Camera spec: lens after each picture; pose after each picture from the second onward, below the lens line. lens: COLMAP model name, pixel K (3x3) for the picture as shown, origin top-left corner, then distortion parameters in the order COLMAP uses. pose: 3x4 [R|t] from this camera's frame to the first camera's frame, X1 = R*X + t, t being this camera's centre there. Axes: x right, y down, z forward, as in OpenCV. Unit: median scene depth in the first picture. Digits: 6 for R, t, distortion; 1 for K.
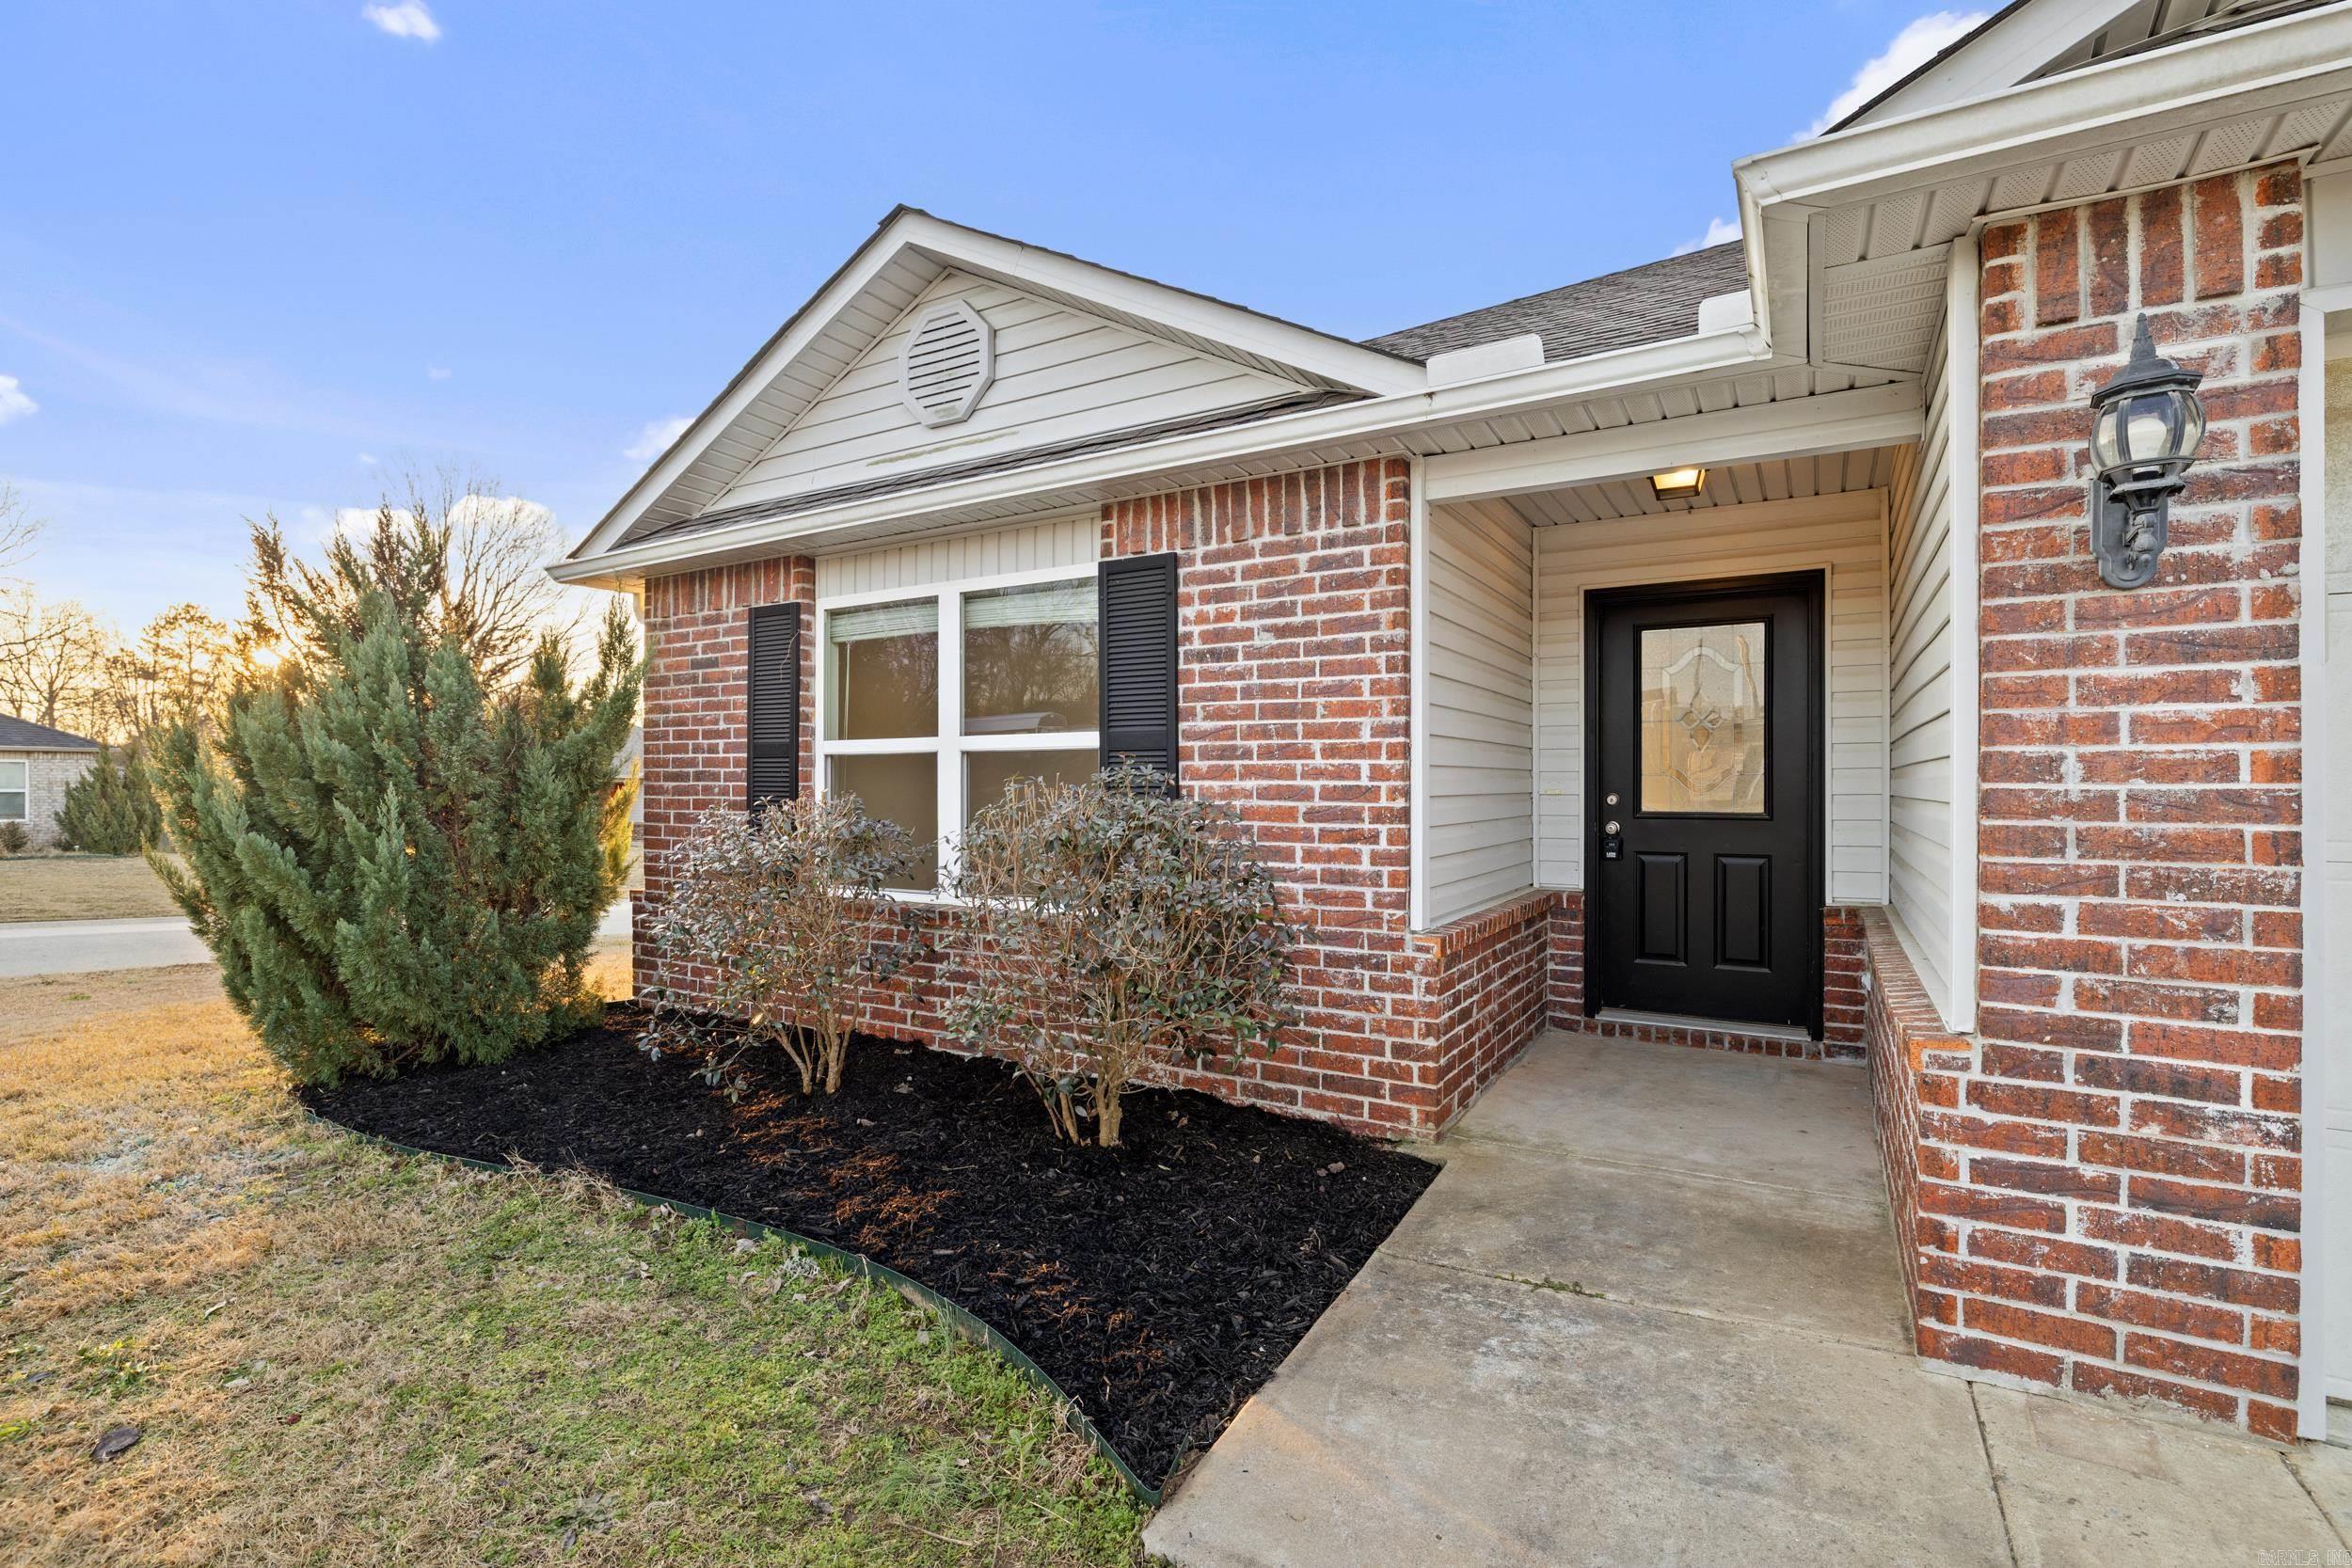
lens RADIAL K [[1064.9, 0, 1187.6], [0, 1064.9, 788.4], [0, 0, 1]] dist [-0.003034, 0.000755]
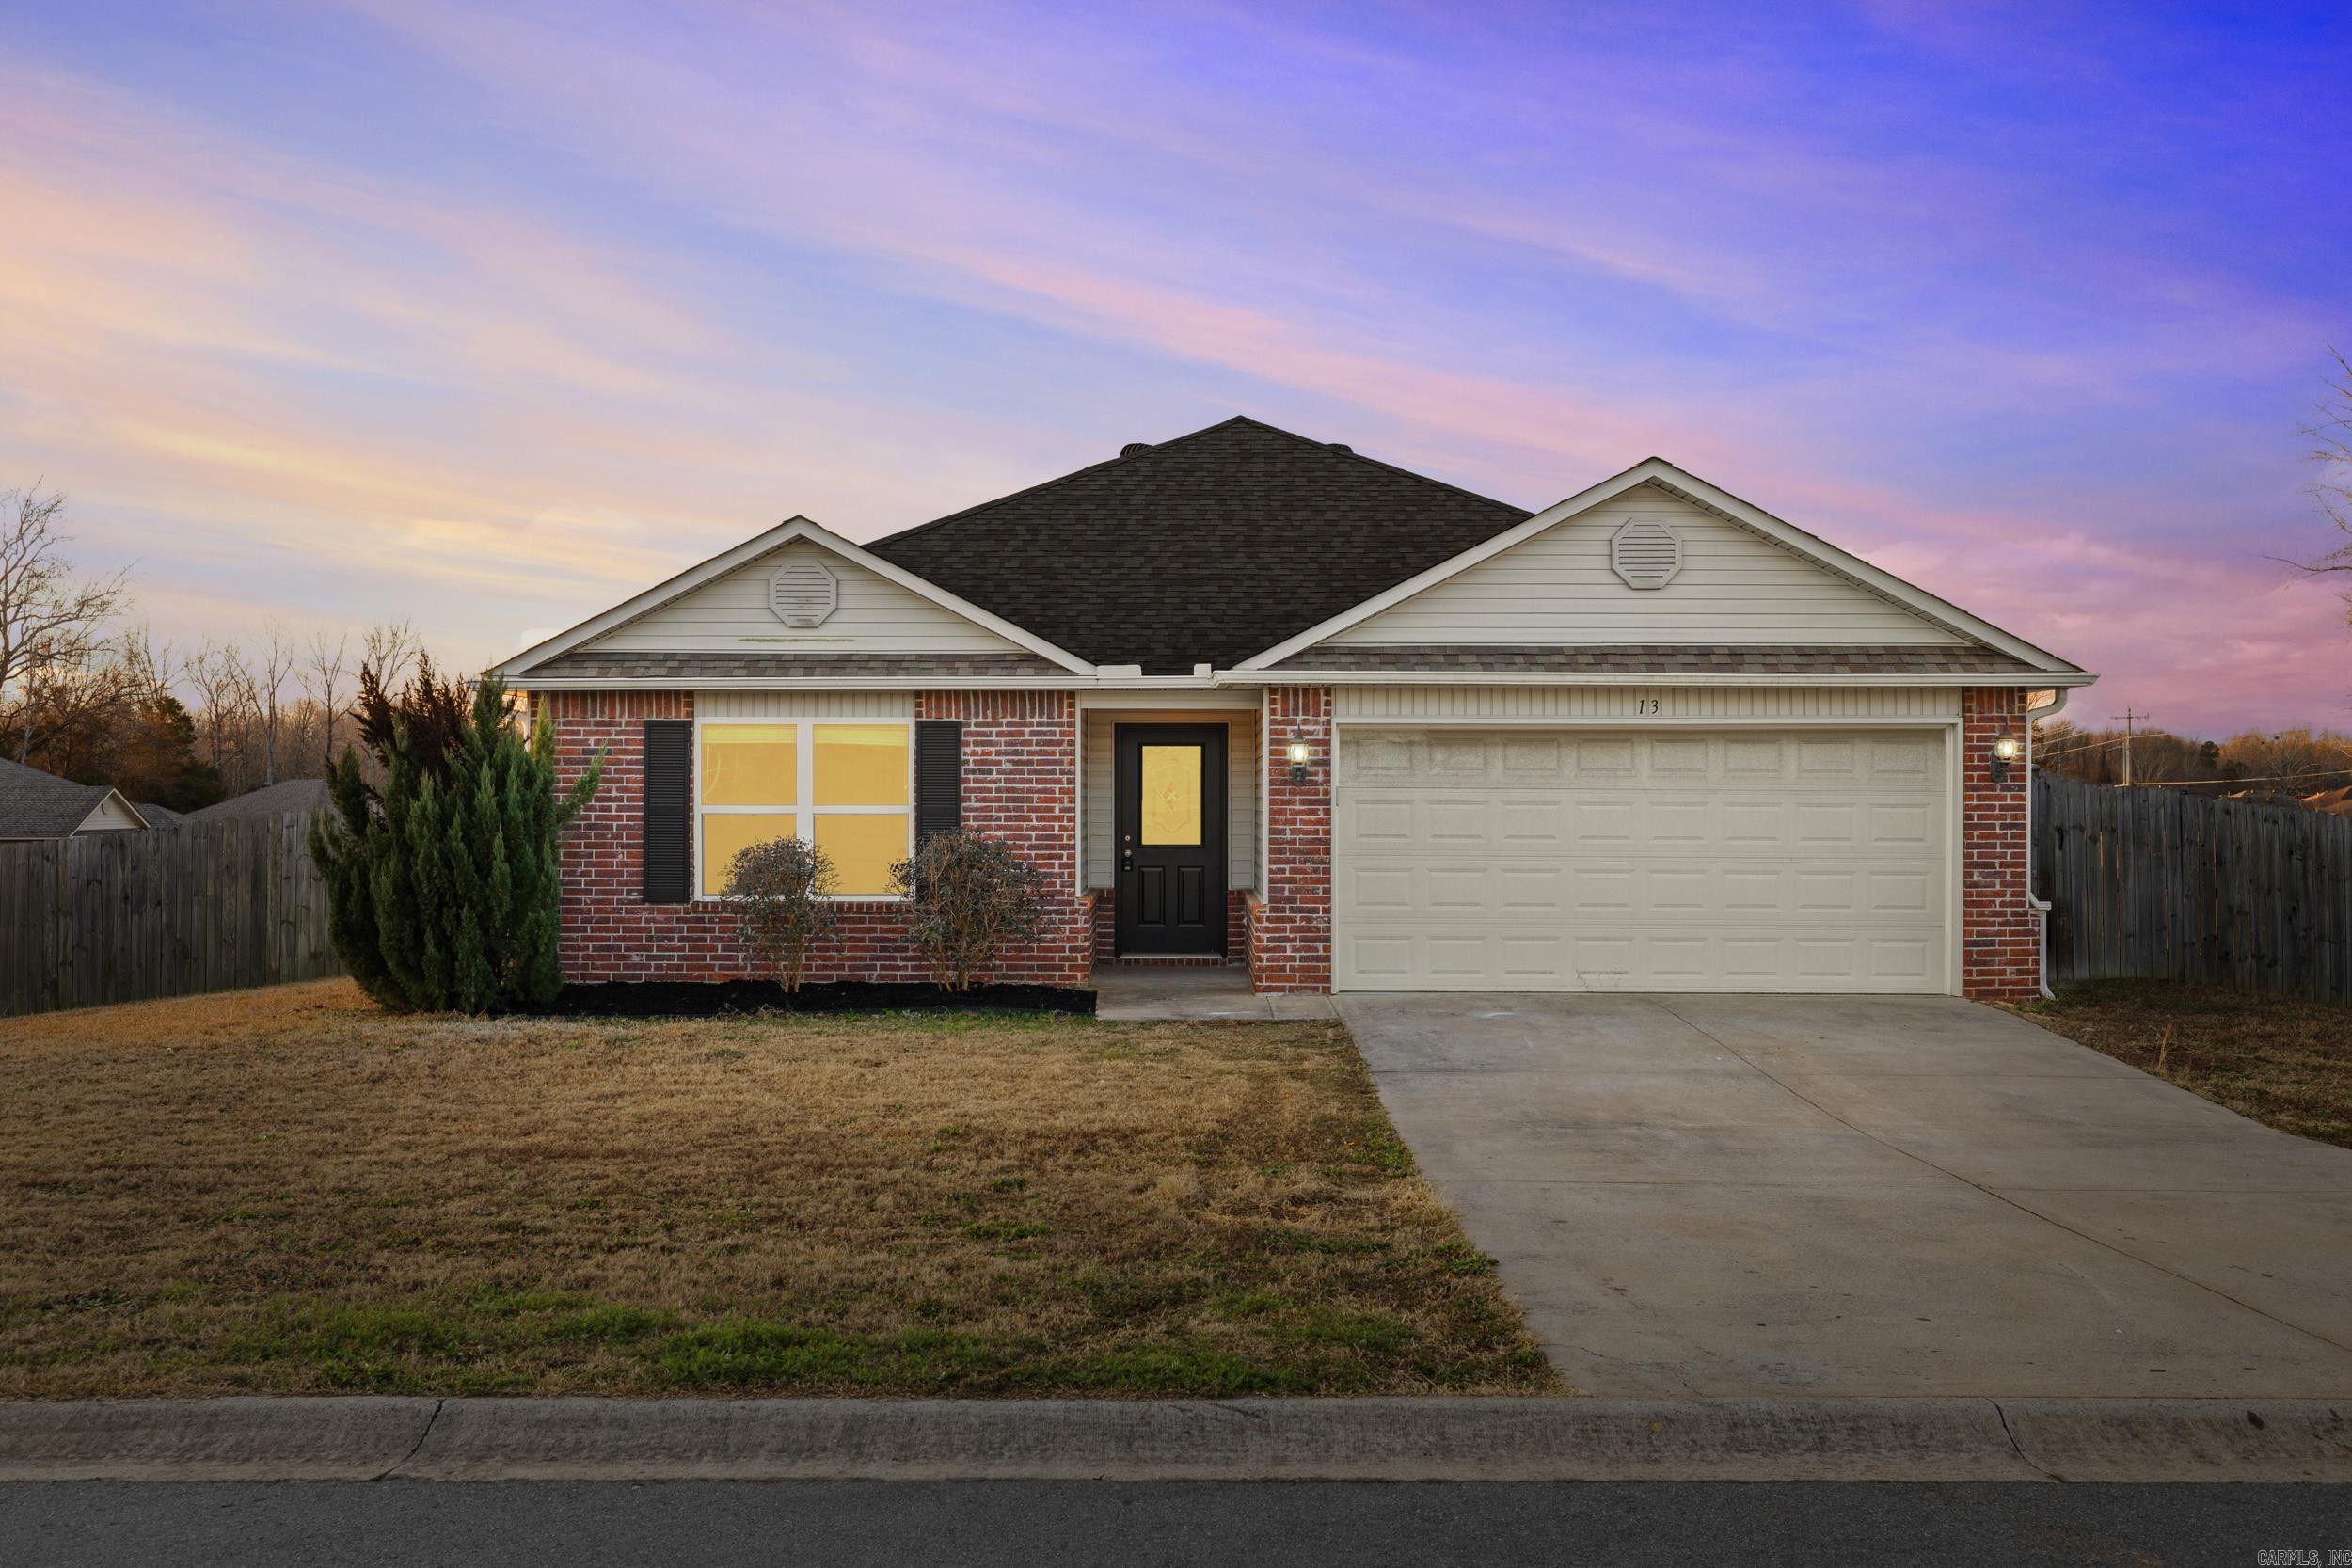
lens RADIAL K [[2293.6, 0, 1195.7], [0, 2293.6, 789.7], [0, 0, 1]] dist [0.006357, 0.000000]
pose [[0.858168, 0.003228, 0.513359, -1.978811], [-0.000855, 0.999988, -0.004858, -0.069579], [-0.513369, 0.003730, 0.858160, -3.168521]]
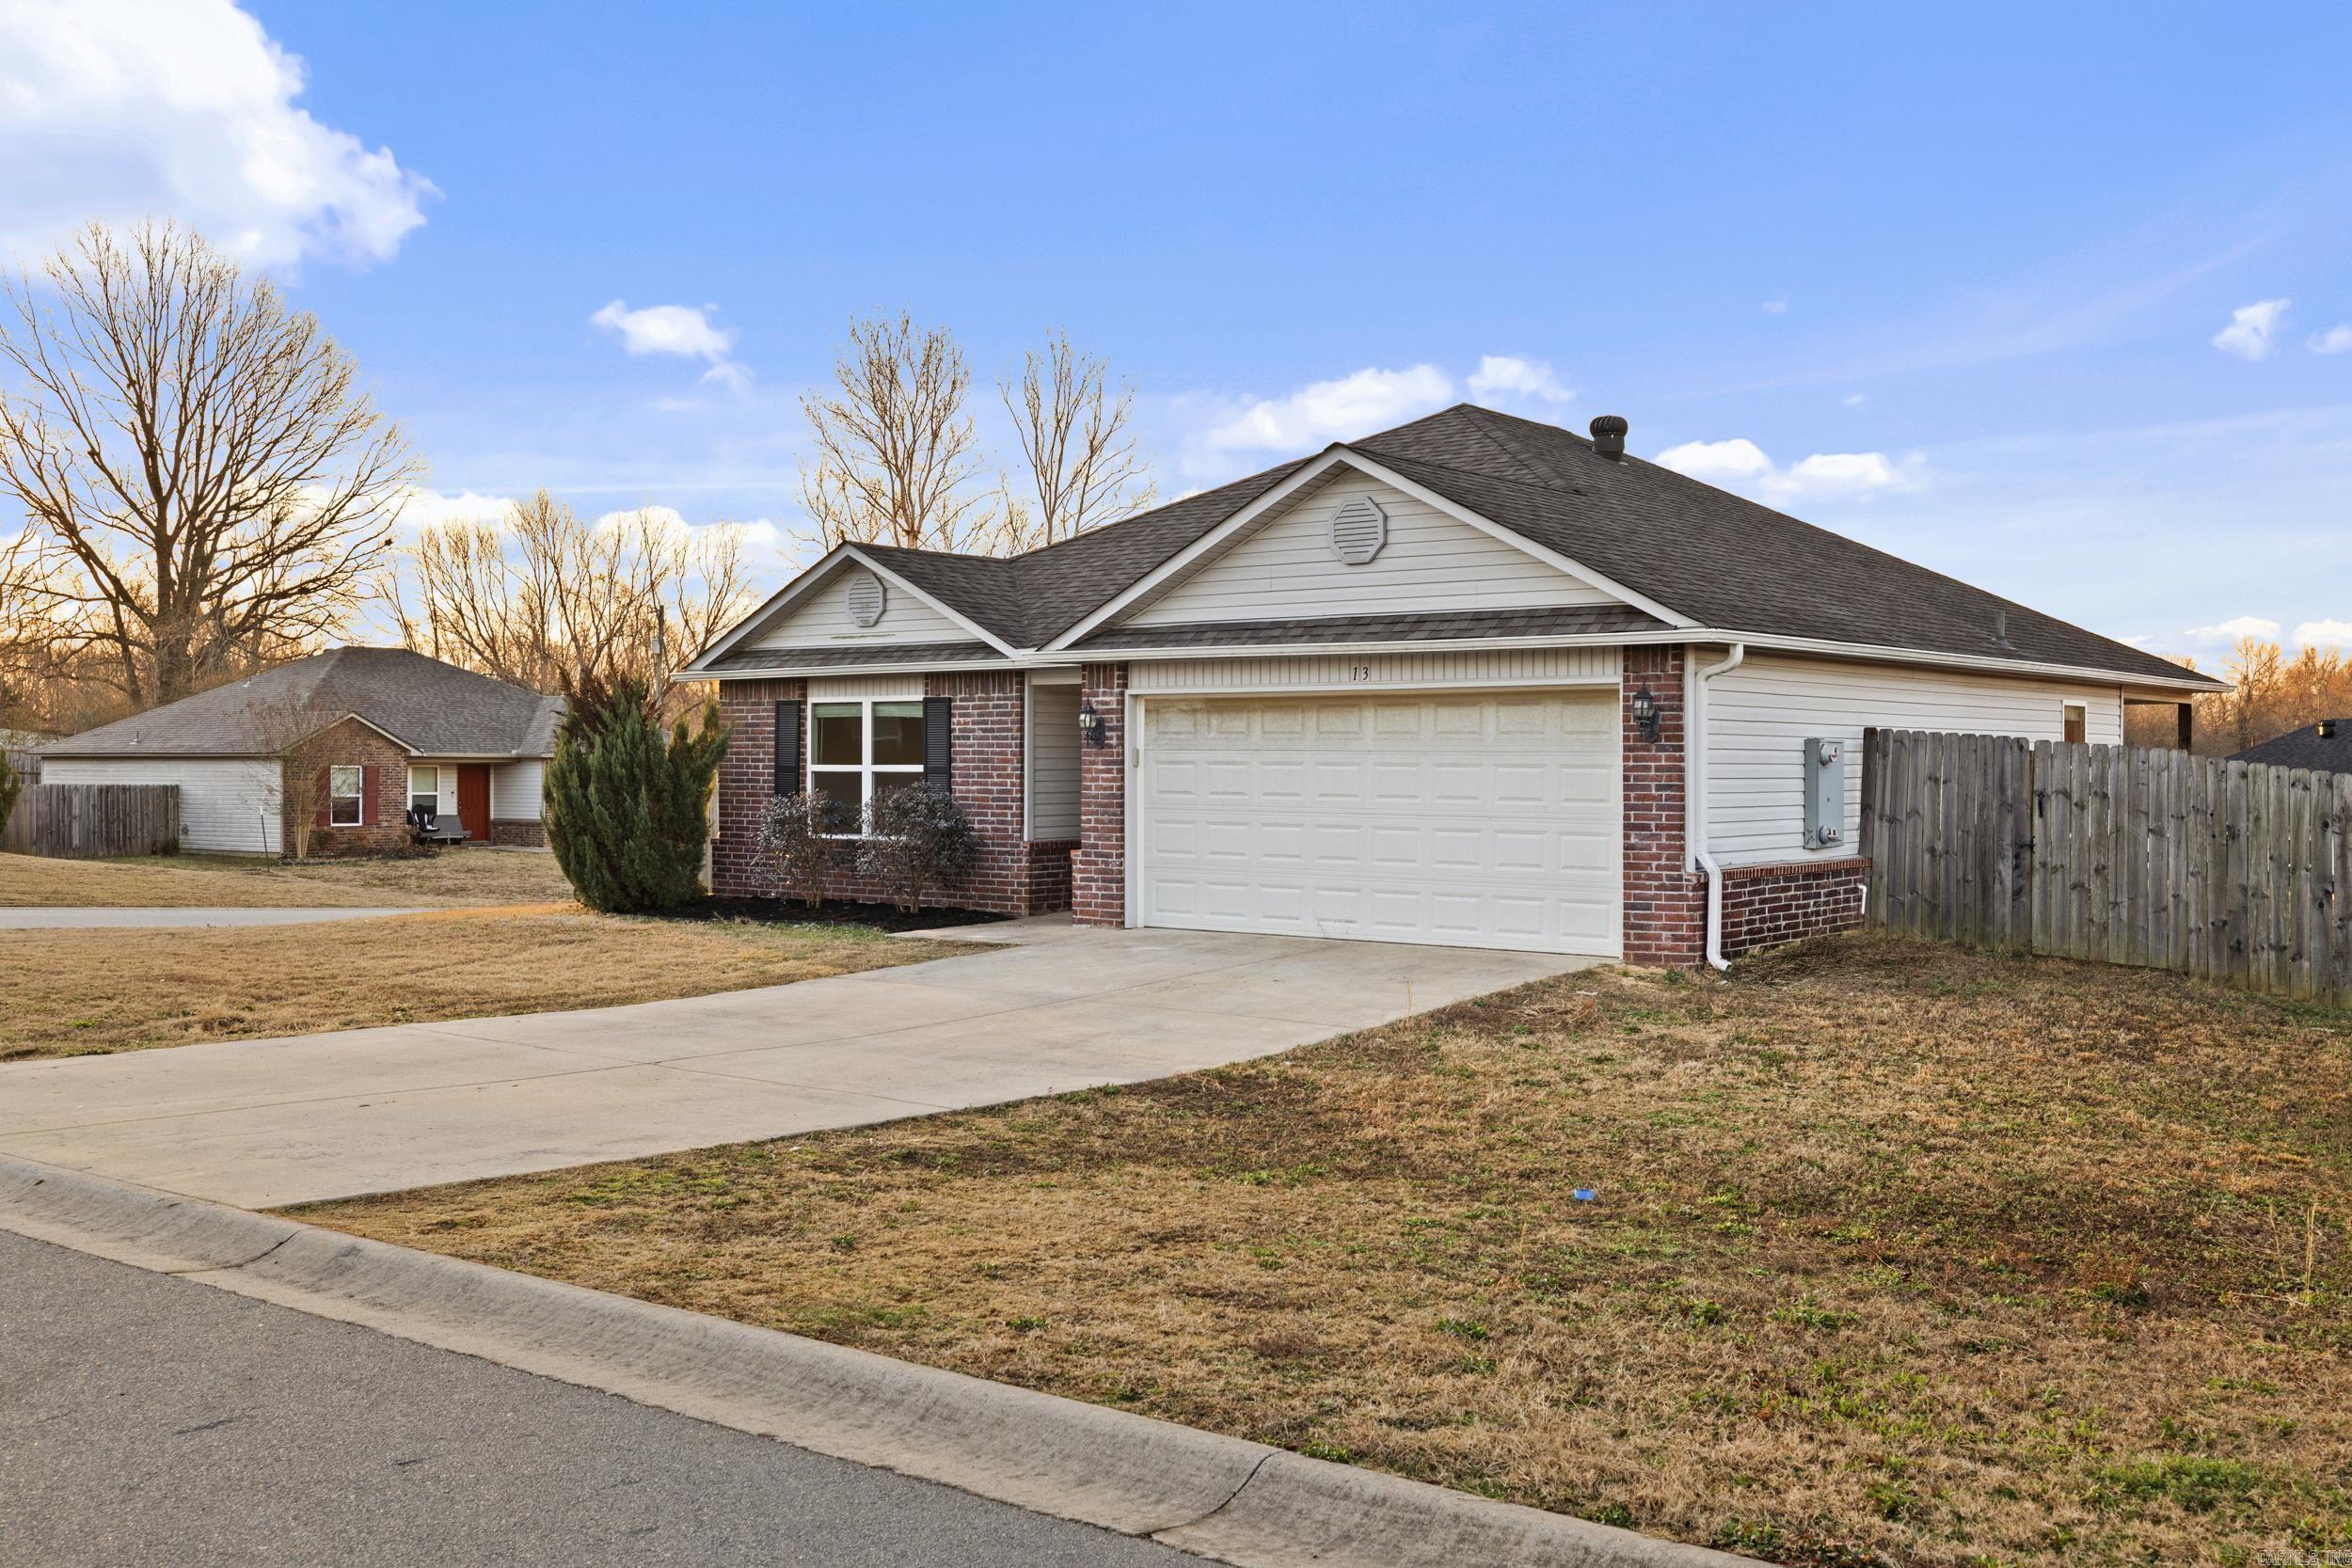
lens RADIAL K [[2293.6, 0, 1174.1], [0, 2293.6, 770.1], [0, 0, 1]] dist [0.006357, 0.000000]
pose [[0.991374, 0.002641, -0.131036, 1.296780], [-0.002316, 0.999994, 0.002639, -0.064358], [0.131042, -0.002313, 0.991374, -4.570394]]
